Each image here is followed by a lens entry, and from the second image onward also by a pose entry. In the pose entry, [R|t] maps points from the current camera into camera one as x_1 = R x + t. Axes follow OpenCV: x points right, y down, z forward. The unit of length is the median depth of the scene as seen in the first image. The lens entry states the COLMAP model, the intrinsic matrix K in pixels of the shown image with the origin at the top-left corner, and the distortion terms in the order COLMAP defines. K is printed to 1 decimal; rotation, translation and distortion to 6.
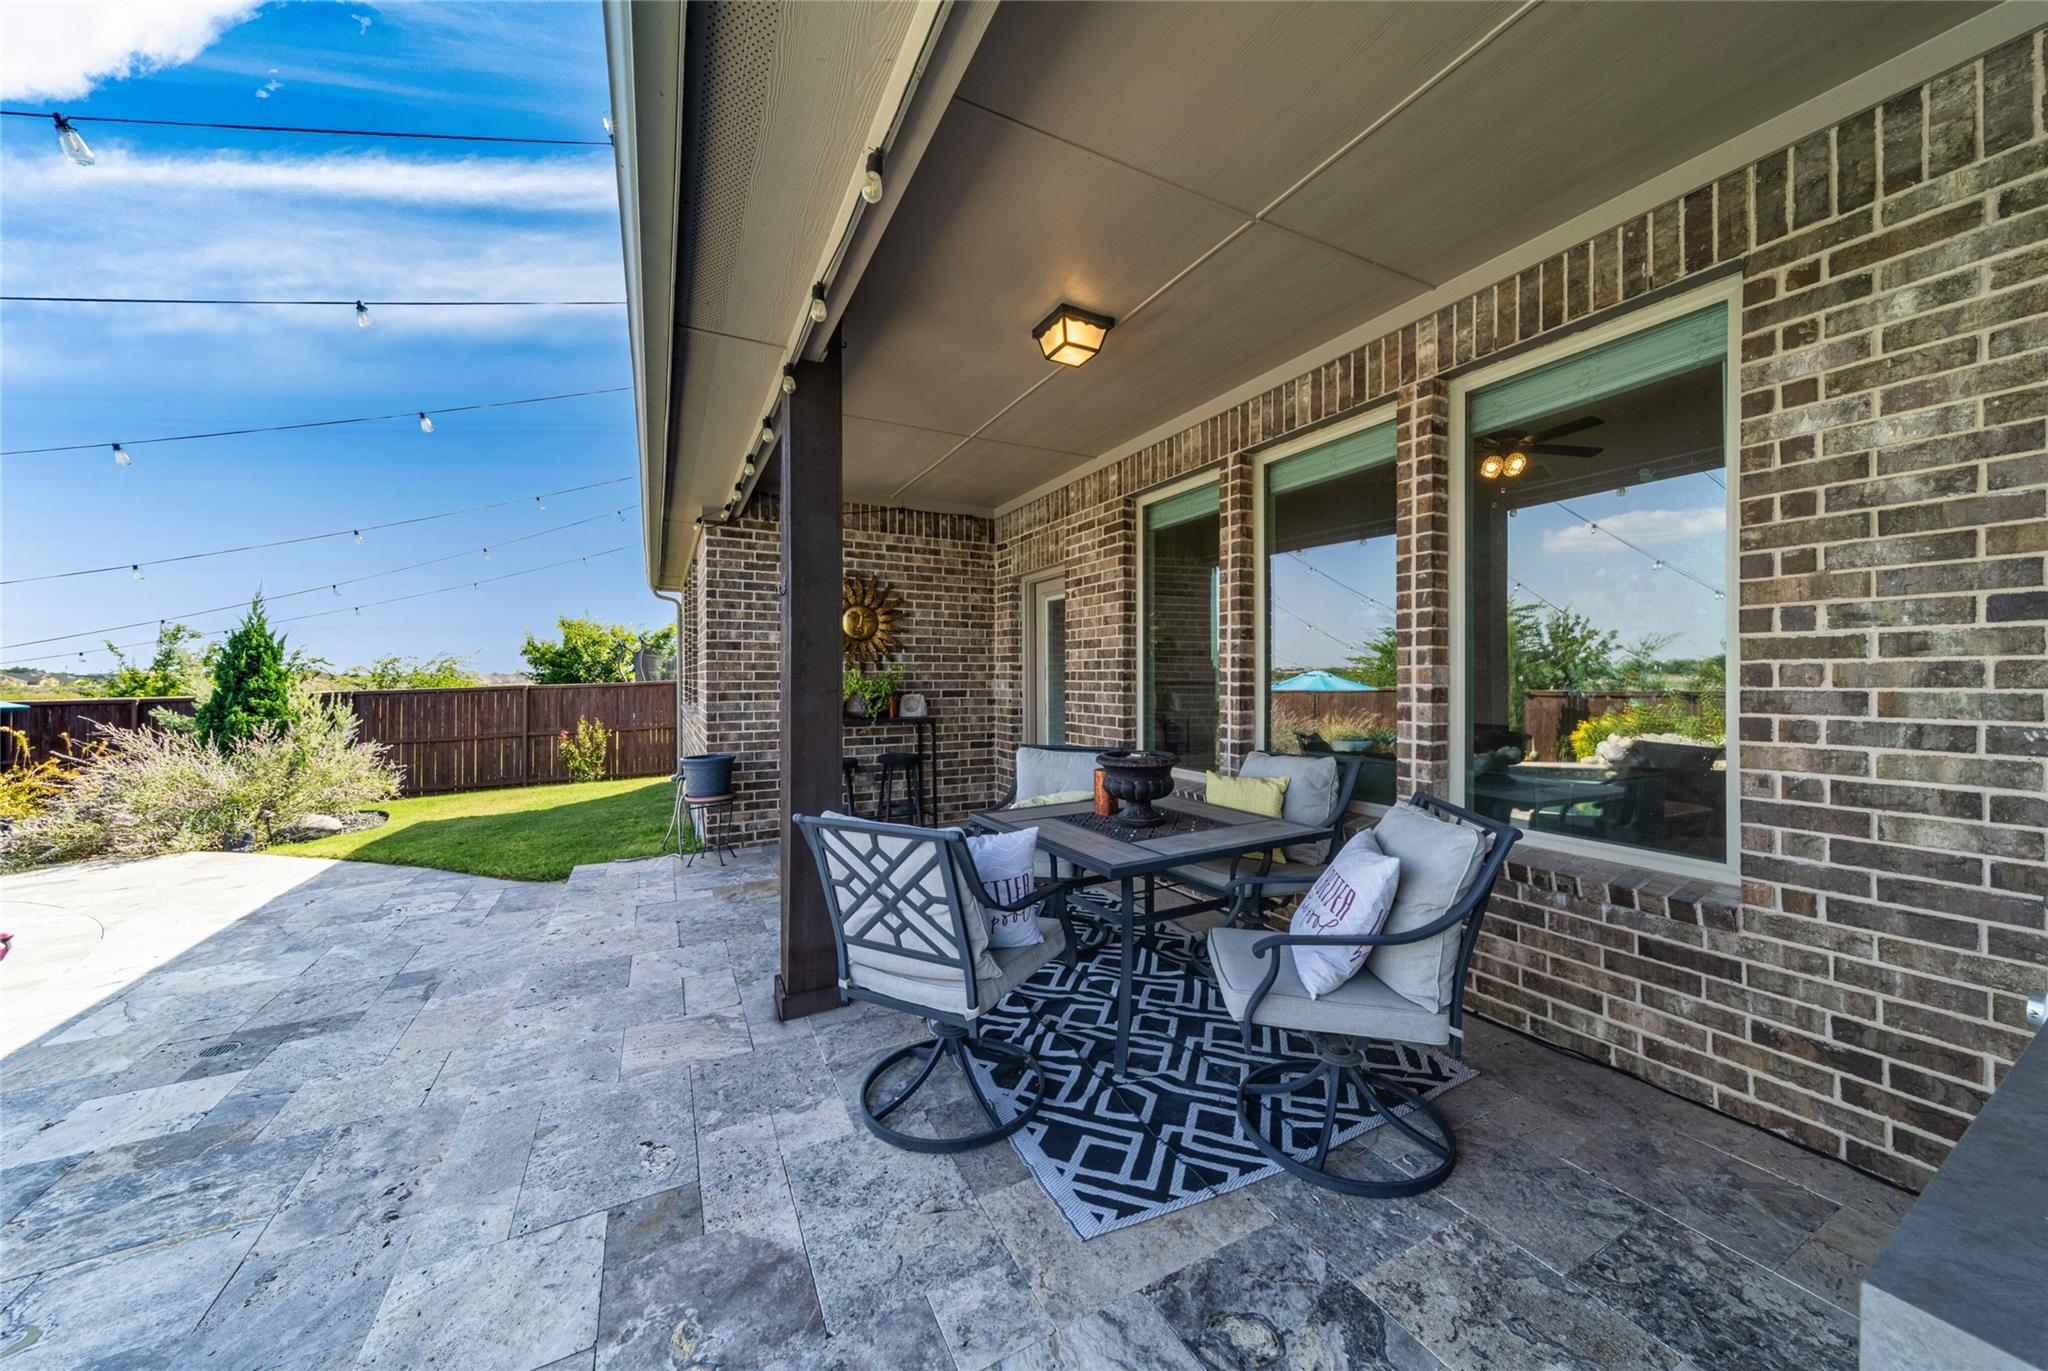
lens RADIAL K [[727.9, 0, 1049.2], [0, 727.9, 675.4], [0, 0, 1]] dist [0.003636, 0.000101]
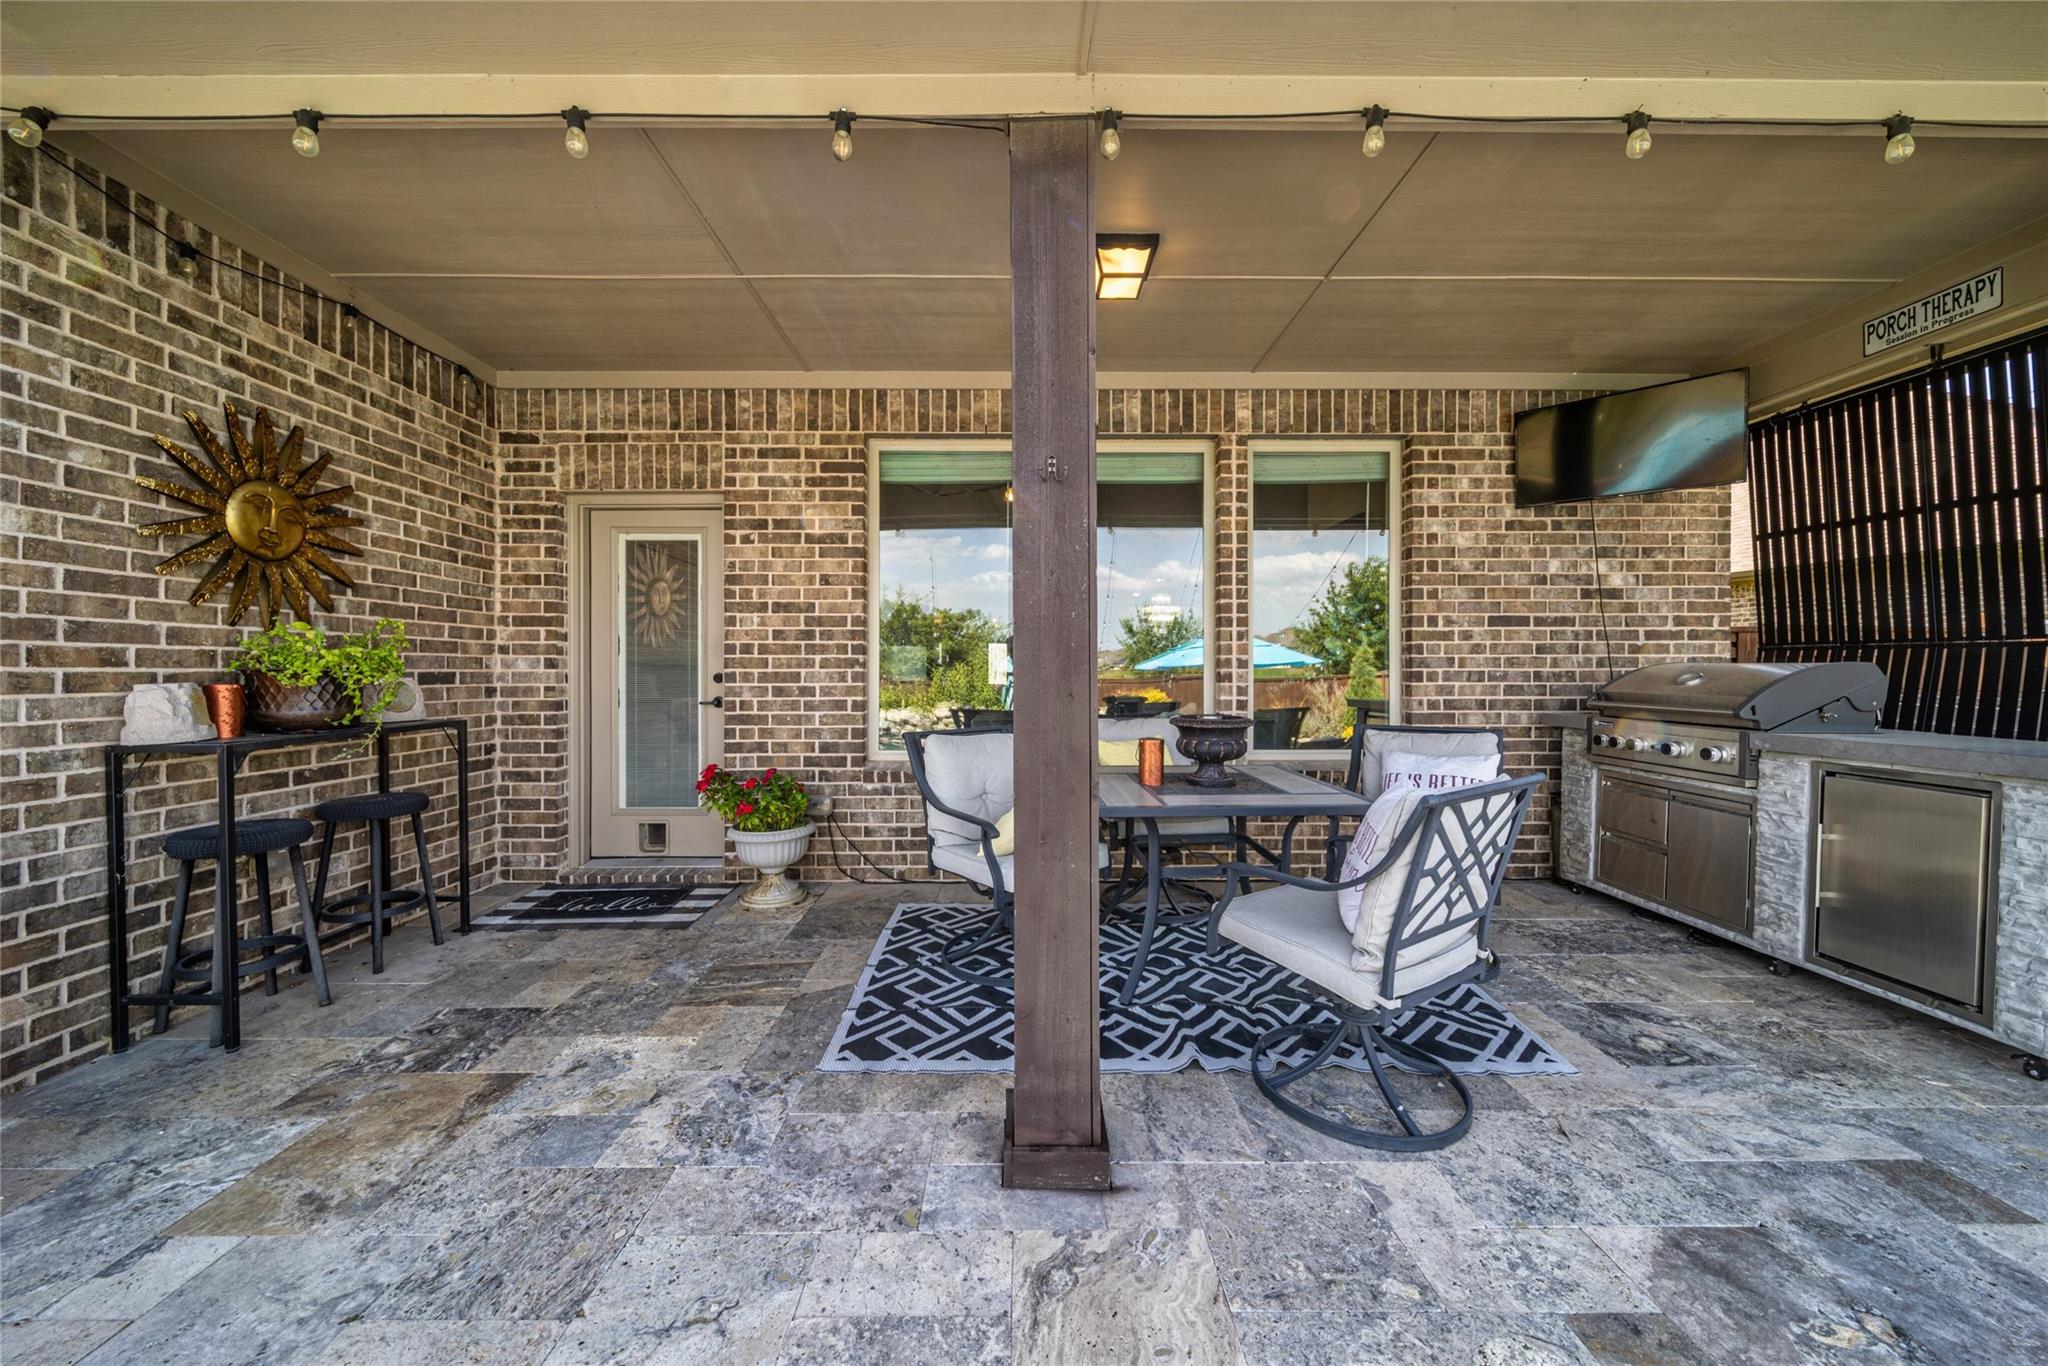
lens RADIAL K [[720.2, 0, 1025.9], [0, 720.2, 666.6], [0, 0, 1]] dist [0.000268, -0.000024]
pose [[0.458853, 0.006453, 0.888489, -0.486302], [-0.000085, 0.999974, -0.007218, 0.023930], [-0.888512, 0.003236, 0.458841, 0.410617]]
